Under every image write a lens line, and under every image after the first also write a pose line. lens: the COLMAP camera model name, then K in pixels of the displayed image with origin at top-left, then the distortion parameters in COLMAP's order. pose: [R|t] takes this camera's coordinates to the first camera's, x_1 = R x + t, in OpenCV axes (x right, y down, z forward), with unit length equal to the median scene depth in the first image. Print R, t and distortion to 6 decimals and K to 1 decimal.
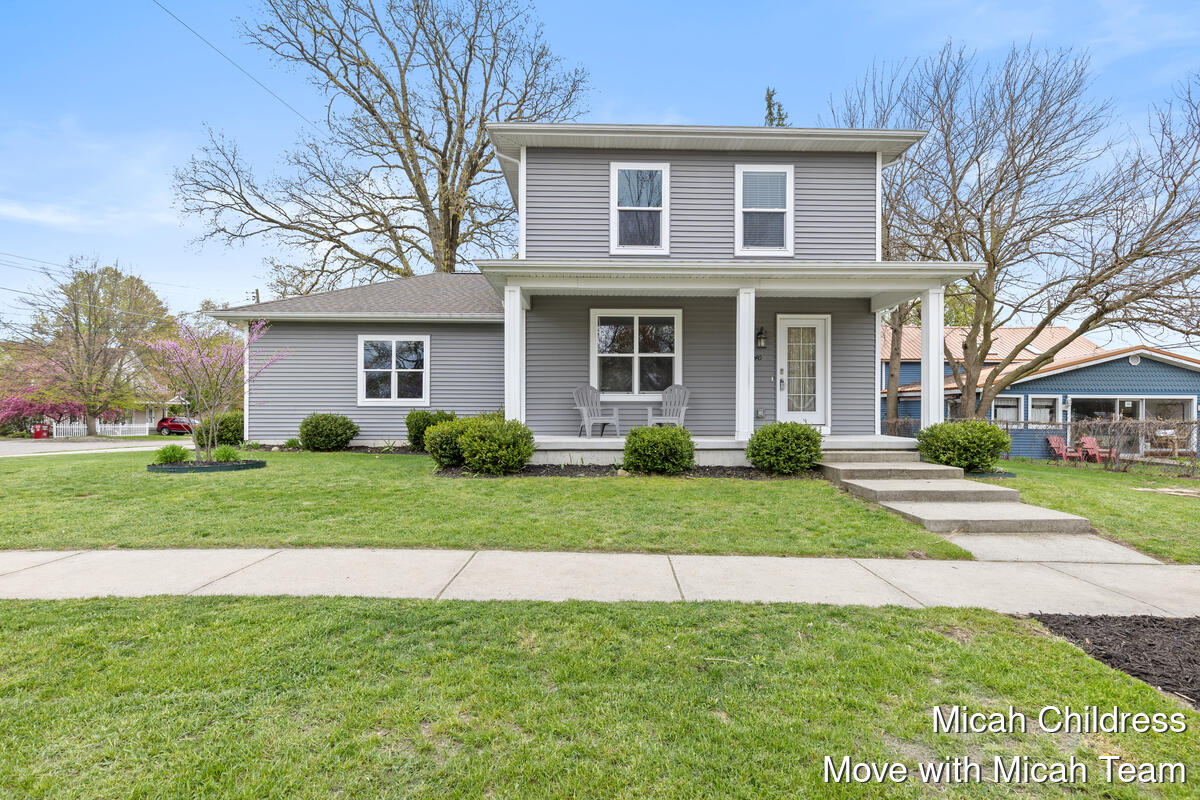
lens RADIAL K [[538.3, 0, 600.0], [0, 538.3, 400.0], [0, 0, 1]] dist [0.000054, -0.000234]
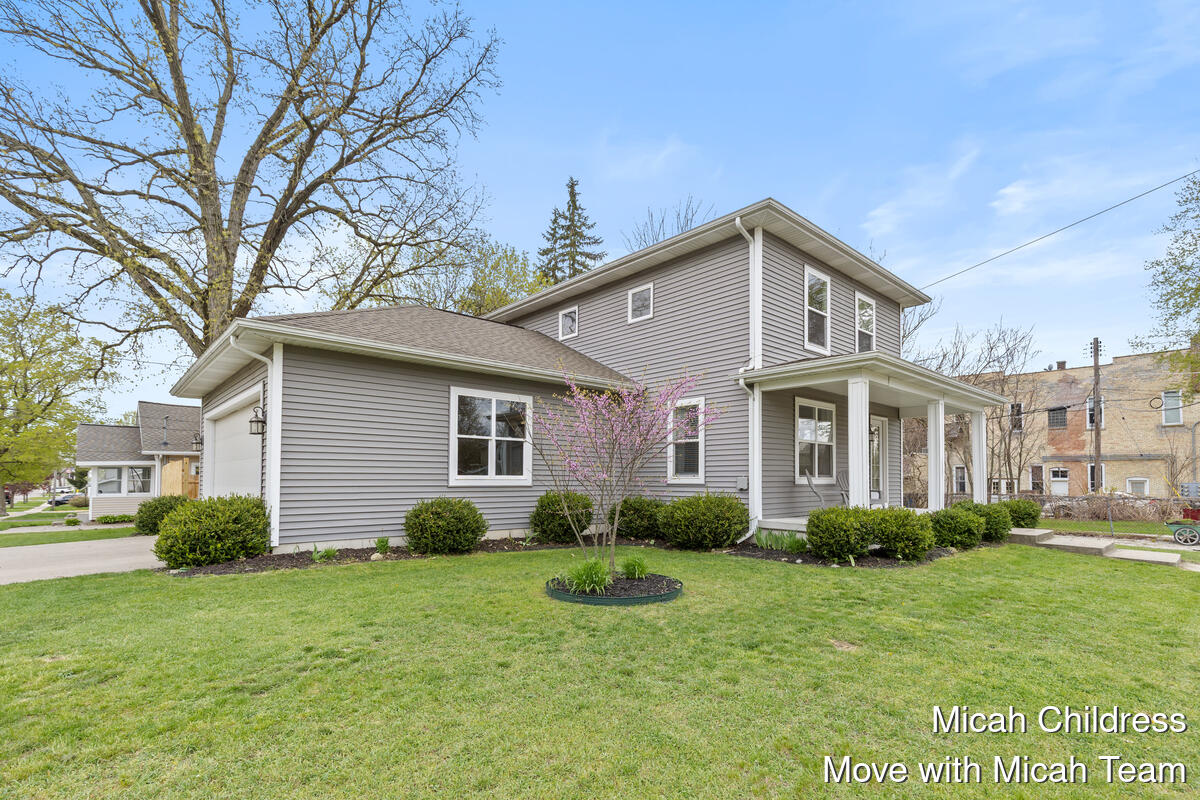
lens RADIAL K [[565.6, 0, 598.4], [0, 565.6, 421.0], [0, 0, 1]] dist [0.001326, 0.000064]
pose [[0.772383, 0.069265, 0.631369, -0.767266], [-0.021731, 0.996336, -0.082719, -0.016633], [-0.634785, 0.050170, 0.771058, 0.300649]]
